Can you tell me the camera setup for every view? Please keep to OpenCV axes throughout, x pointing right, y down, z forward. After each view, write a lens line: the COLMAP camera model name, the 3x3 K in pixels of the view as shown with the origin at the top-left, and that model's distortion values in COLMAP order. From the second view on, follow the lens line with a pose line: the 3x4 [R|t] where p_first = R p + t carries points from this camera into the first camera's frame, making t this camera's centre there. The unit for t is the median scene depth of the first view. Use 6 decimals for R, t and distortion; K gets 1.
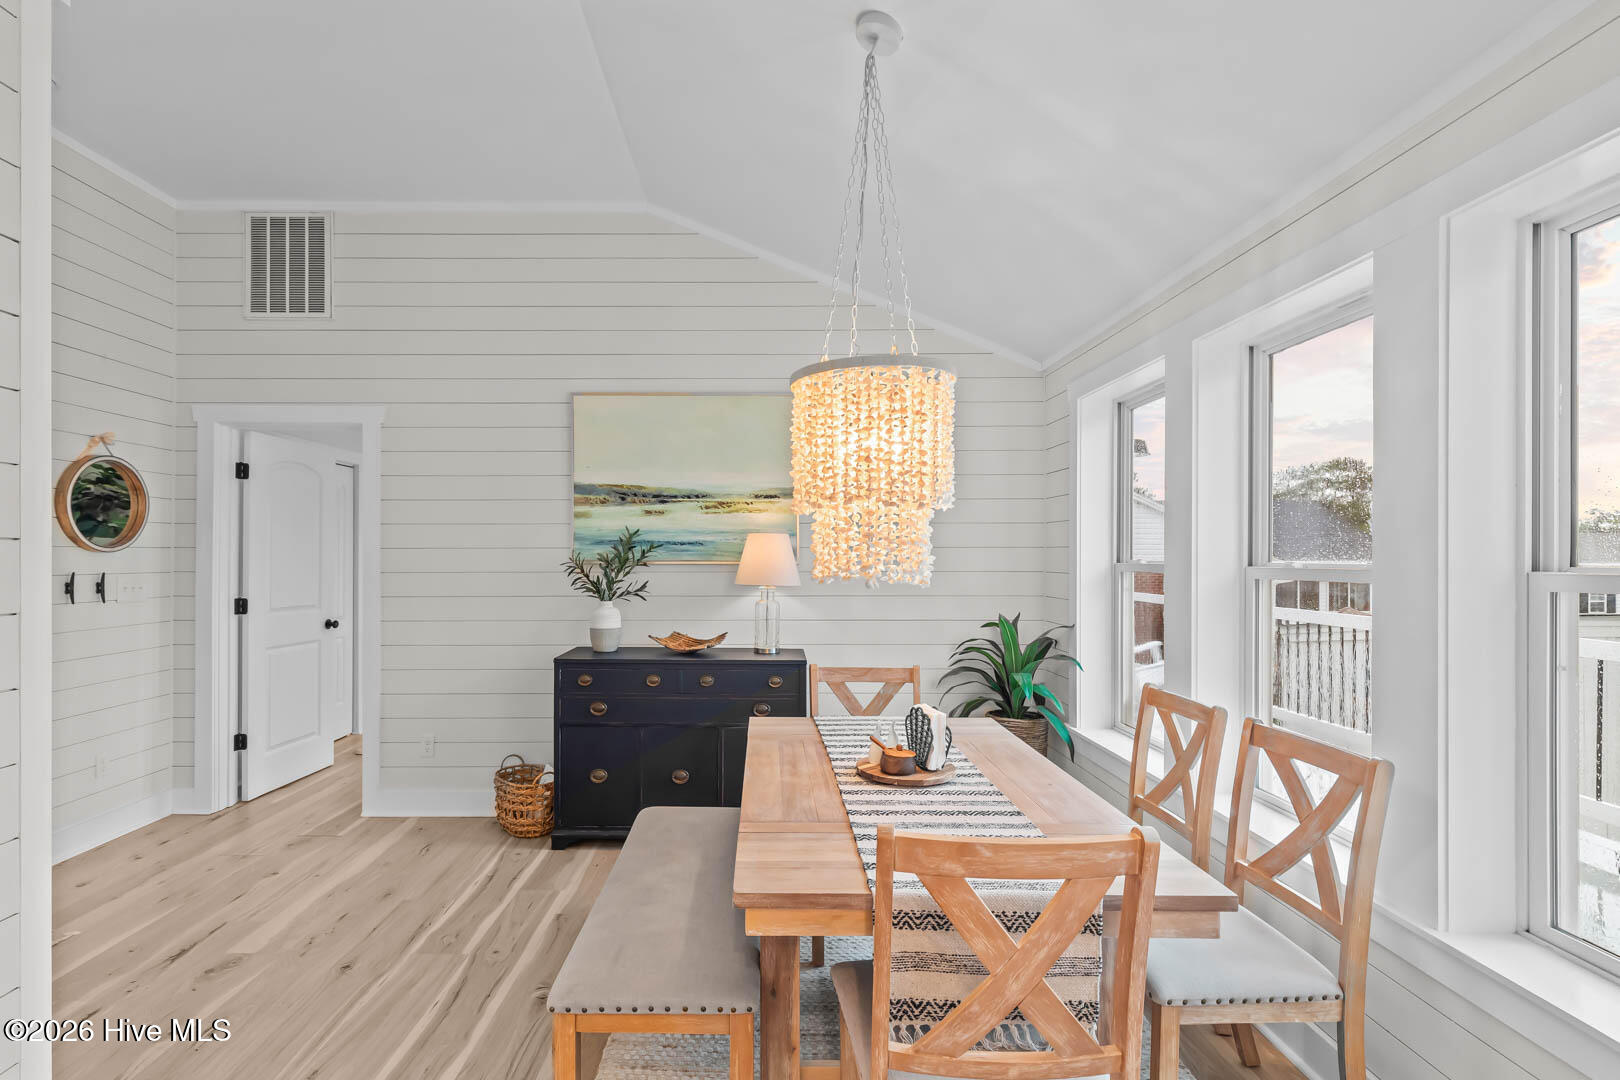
lens RADIAL K [[756.8, 0, 776.4], [0, 756.8, 562.6], [0, 0, 1]] dist [0.010582, -0.001405]
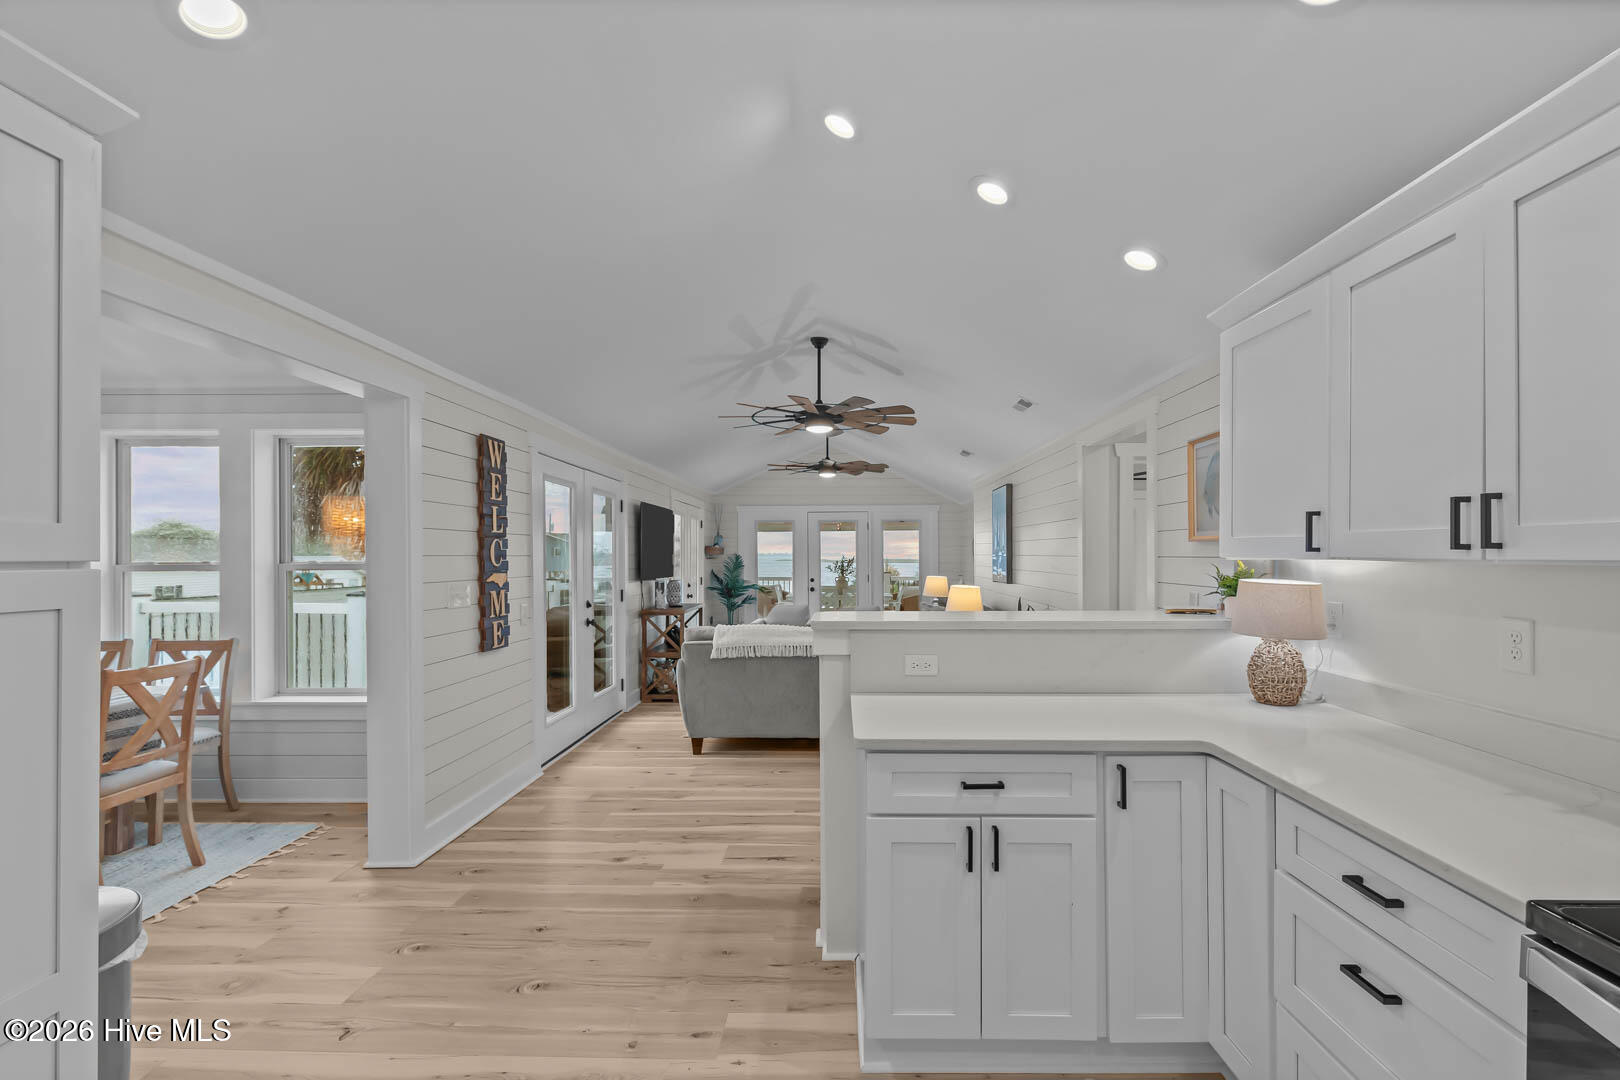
lens RADIAL K [[756.8, 0, 800.0], [0, 756.8, 556.9], [0, 0, 1]] dist [0.010582, -0.001405]
pose [[0.047779, -0.005991, 0.998840, -0.700842], [0.018467, 0.999816, 0.005114, 0.004799], [-0.998687, 0.018201, 0.047881, -0.431287]]
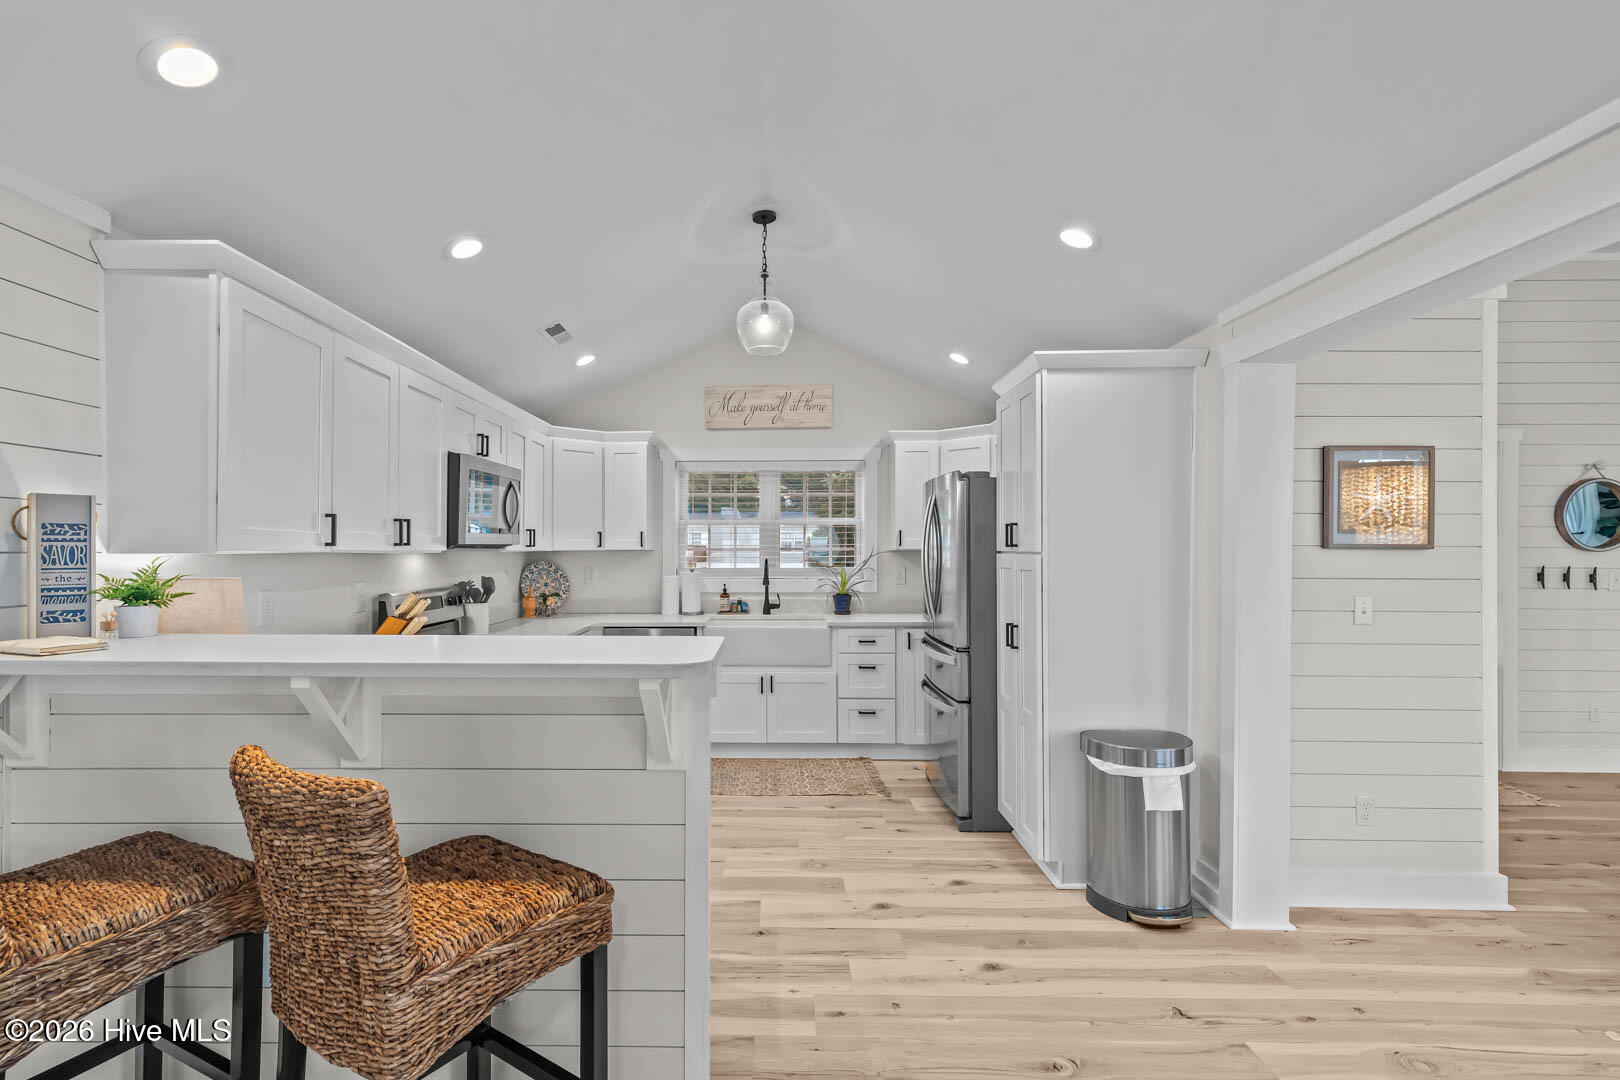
lens RADIAL K [[781.7, 0, 741.1], [0, 781.7, 542.1], [0, 0, 1]] dist [0.002224, -0.001051]
pose [[-0.045692, -0.011563, -0.998889, 0.487463], [-0.014579, 0.999834, -0.010907, 0.005533], [0.998849, 0.014064, -0.045853, -0.373461]]
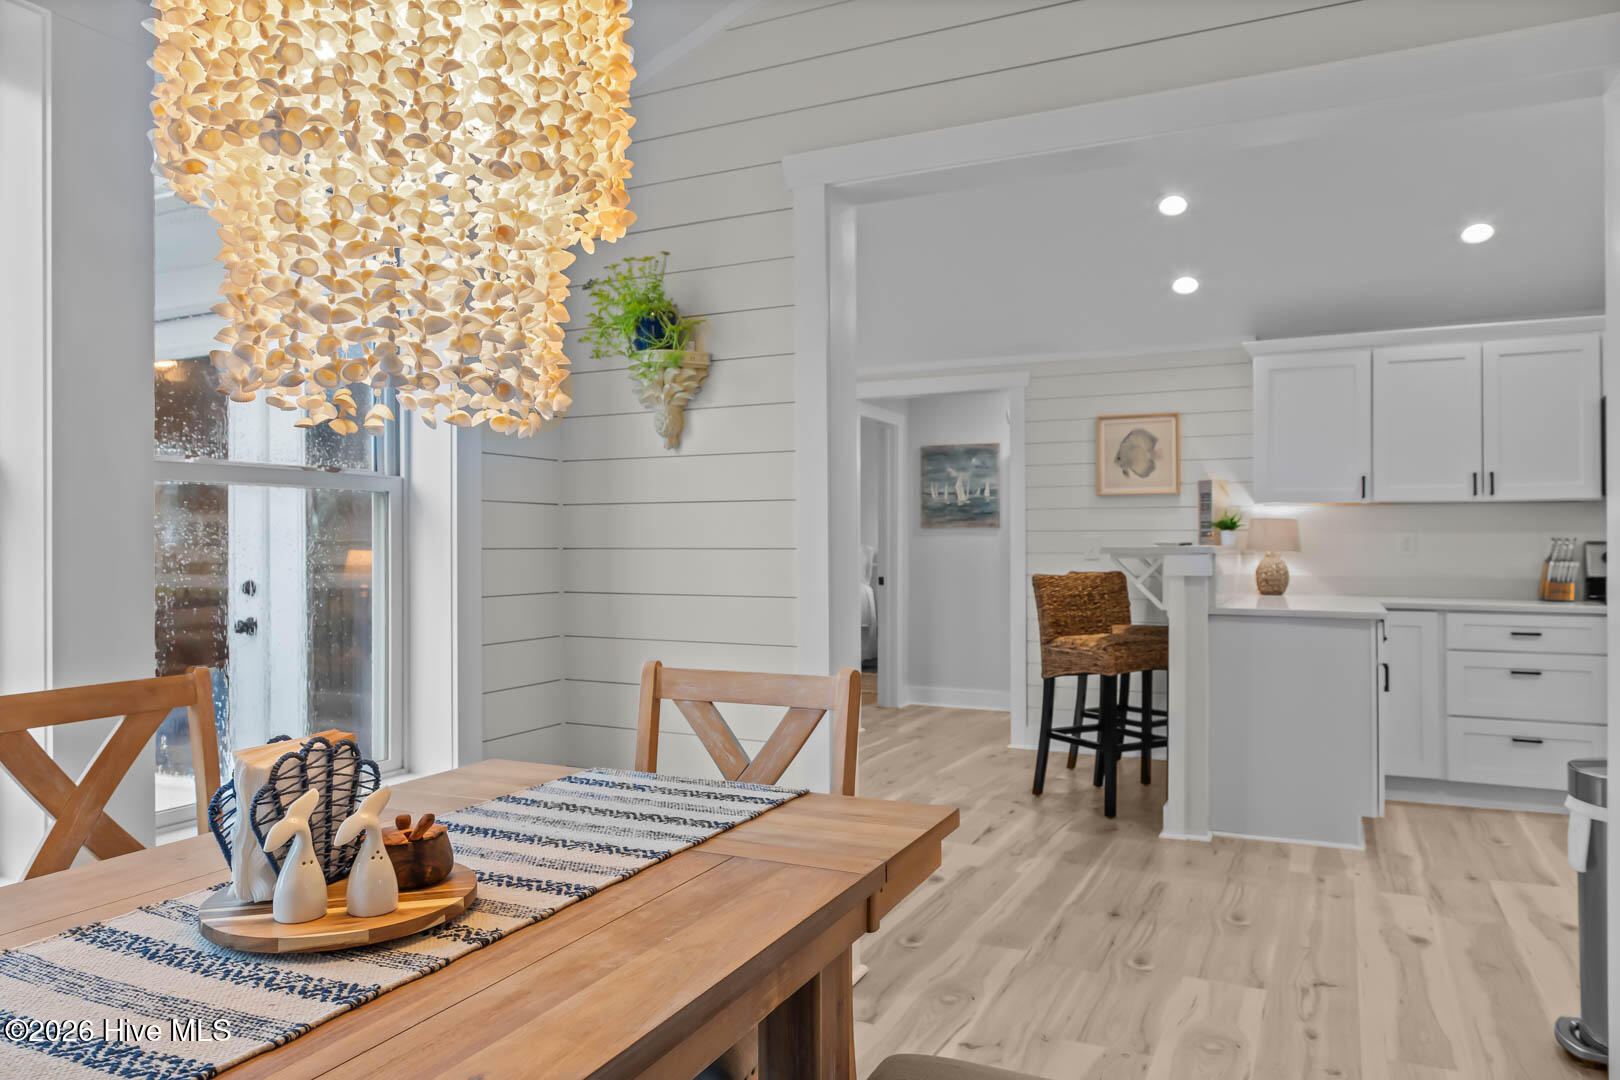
lens RADIAL K [[1093.0, 0, 812.0], [0, 1093.0, 527.7], [0, 0, 1]] dist [-0.006025, -0.002823]
pose [[-0.895247, 0.007010, 0.445515, -0.162249], [0.004734, 0.999969, -0.006221, 0.049465], [-0.445545, -0.003460, -0.895253, 0.778061]]
